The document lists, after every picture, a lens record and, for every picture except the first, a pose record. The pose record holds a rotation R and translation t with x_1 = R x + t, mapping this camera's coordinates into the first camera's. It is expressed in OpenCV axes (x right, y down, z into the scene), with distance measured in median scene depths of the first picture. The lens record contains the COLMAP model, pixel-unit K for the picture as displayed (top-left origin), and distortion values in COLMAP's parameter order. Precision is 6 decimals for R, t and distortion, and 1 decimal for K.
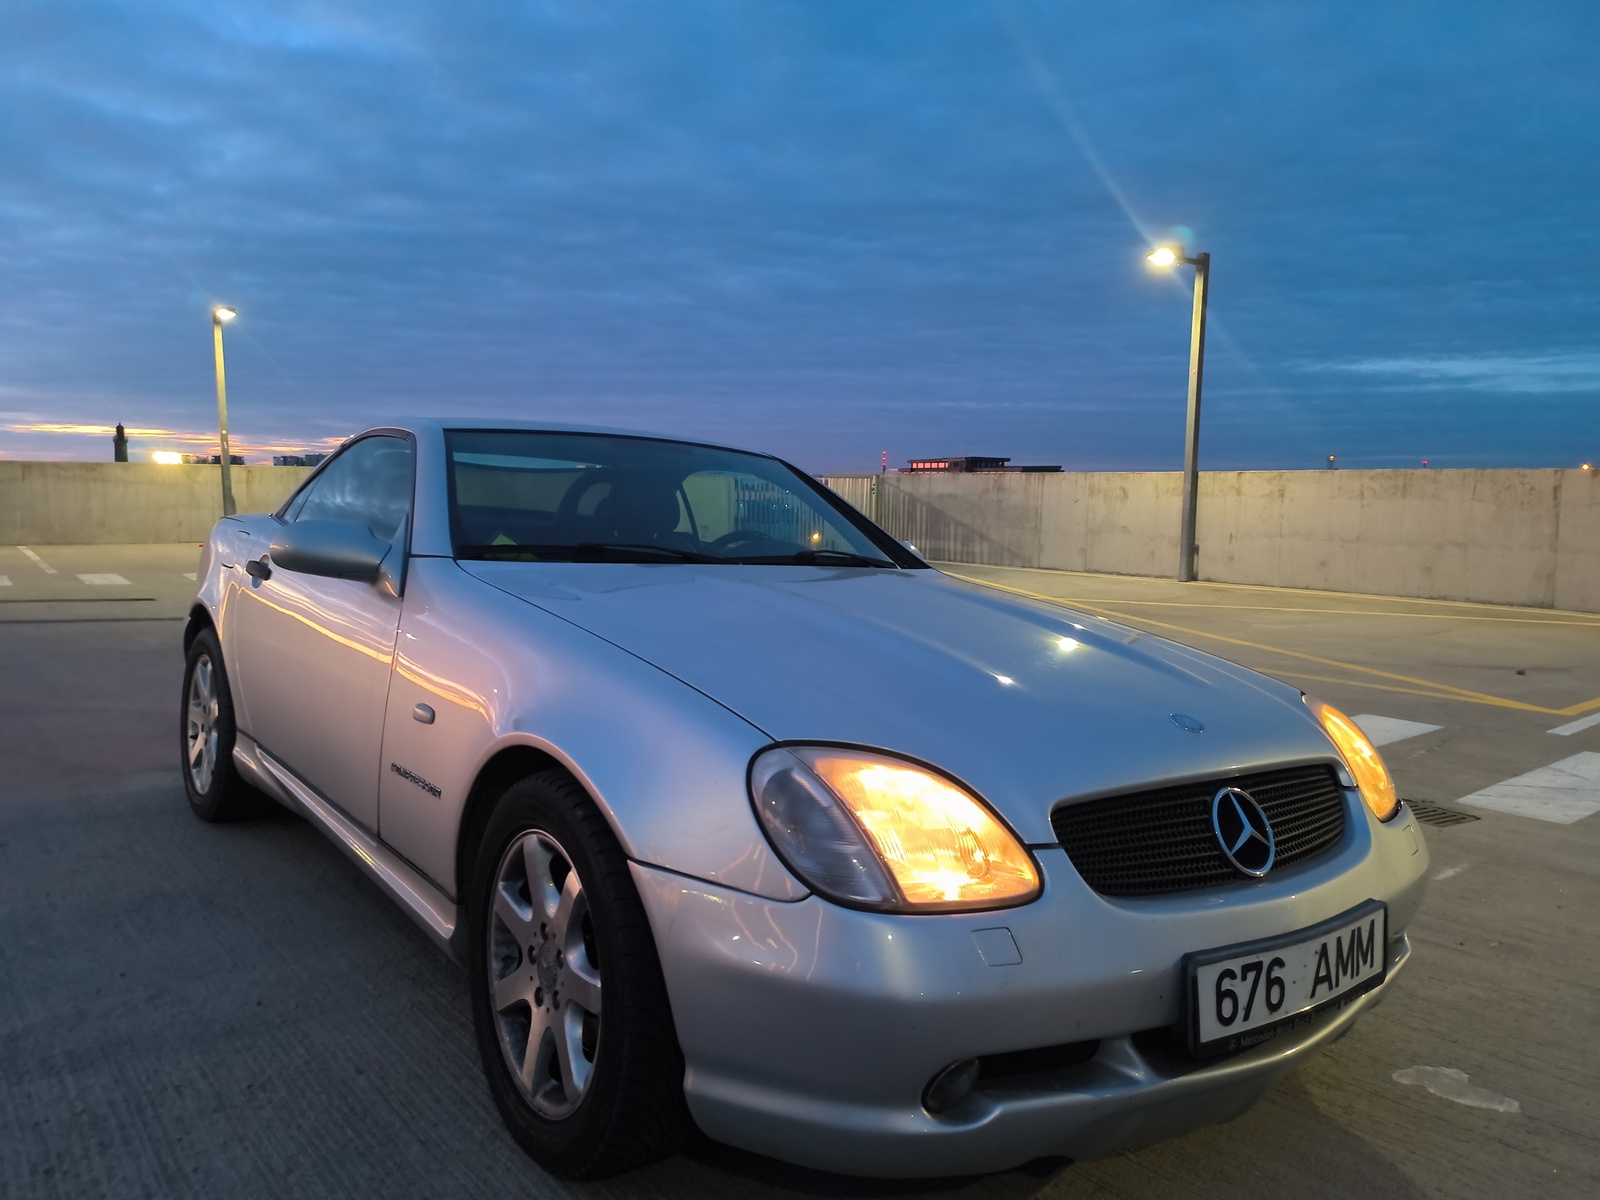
lens RADIAL K [[1208.2, 0, 809.0], [0, 1208.2, 608.5], [0, 0, 1]] dist [0.132053, -0.162056]
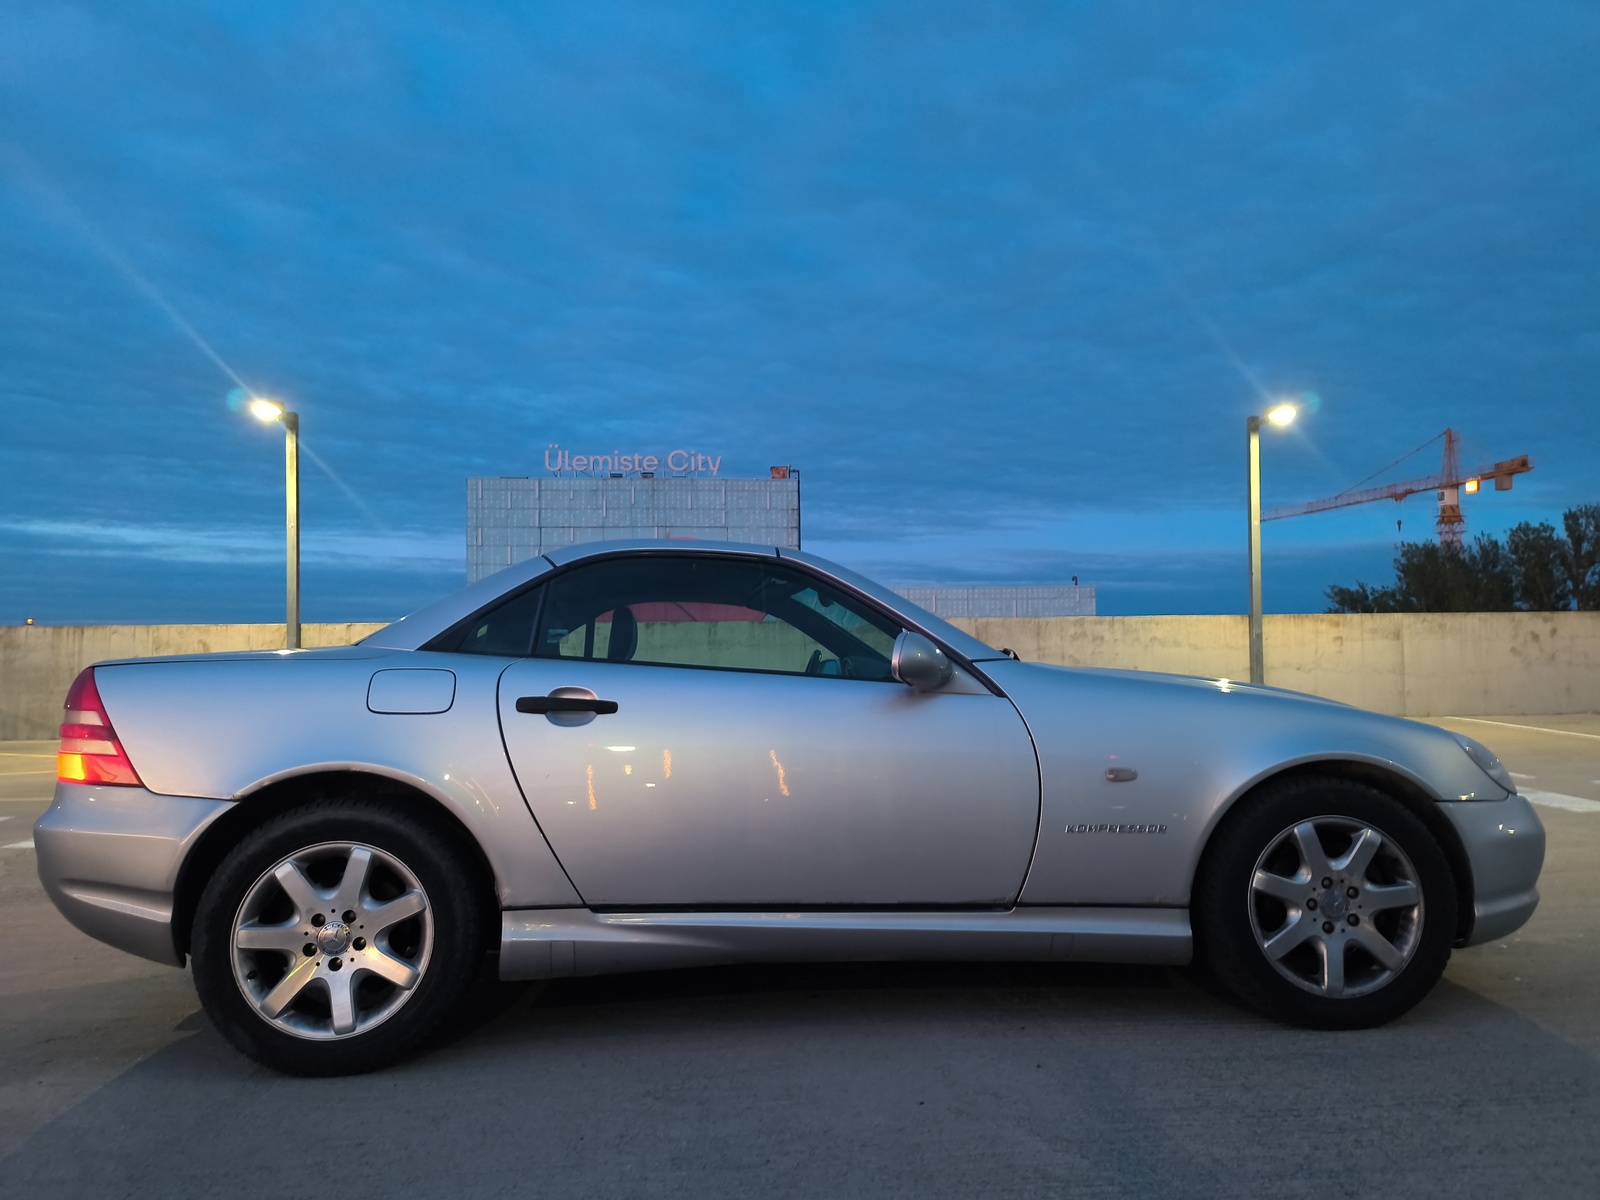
lens RADIAL K [[1208.2, 0, 809.0], [0, 1208.2, 608.5], [0, 0, 1]] dist [0.132053, -0.162056]
pose [[0.481896, 0.014377, 0.876111, -0.374497], [0.104786, 0.991744, -0.073911, -0.006502], [-0.869940, 0.127422, 0.476411, 0.154487]]
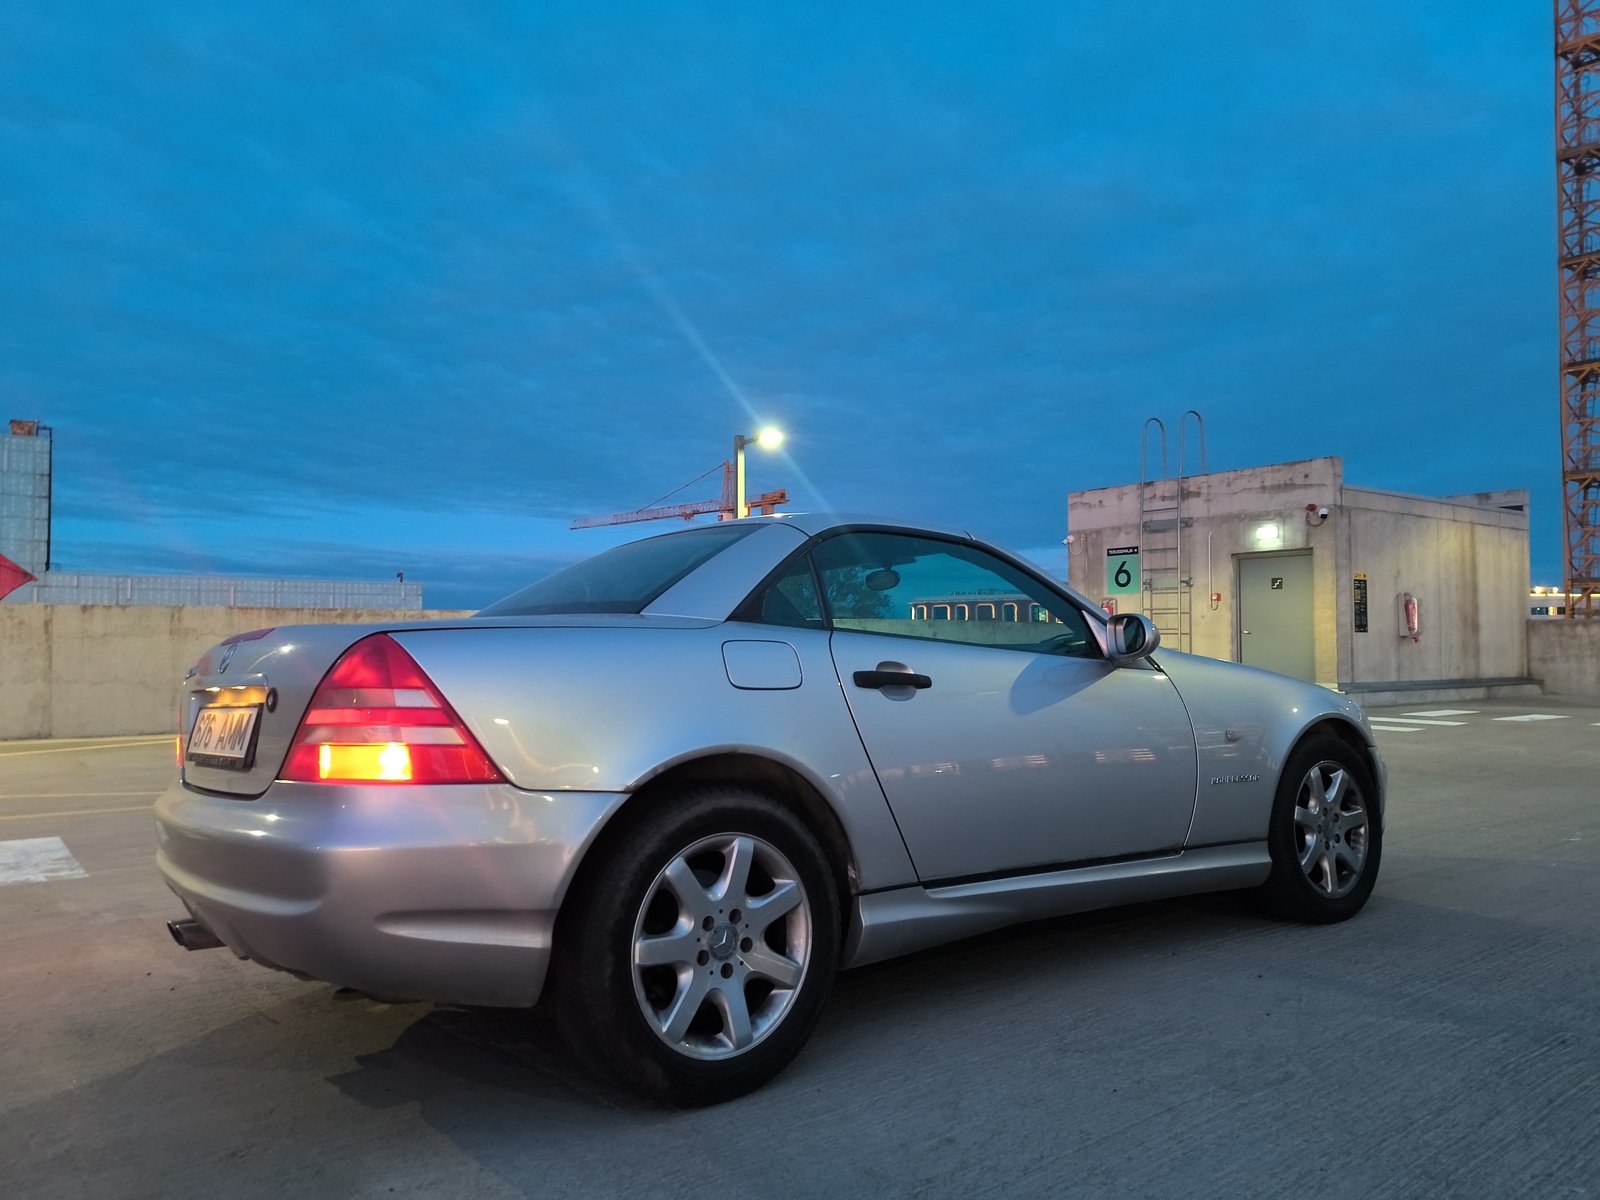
lens RADIAL K [[1208.2, 0, 809.0], [0, 1208.2, 608.5], [0, 0, 1]] dist [0.132053, -0.162056]
pose [[-0.100663, 0.021415, 0.994690, -0.429050], [0.101431, 0.994780, -0.011152, -0.027140], [-0.989737, 0.099770, -0.102310, 0.399380]]
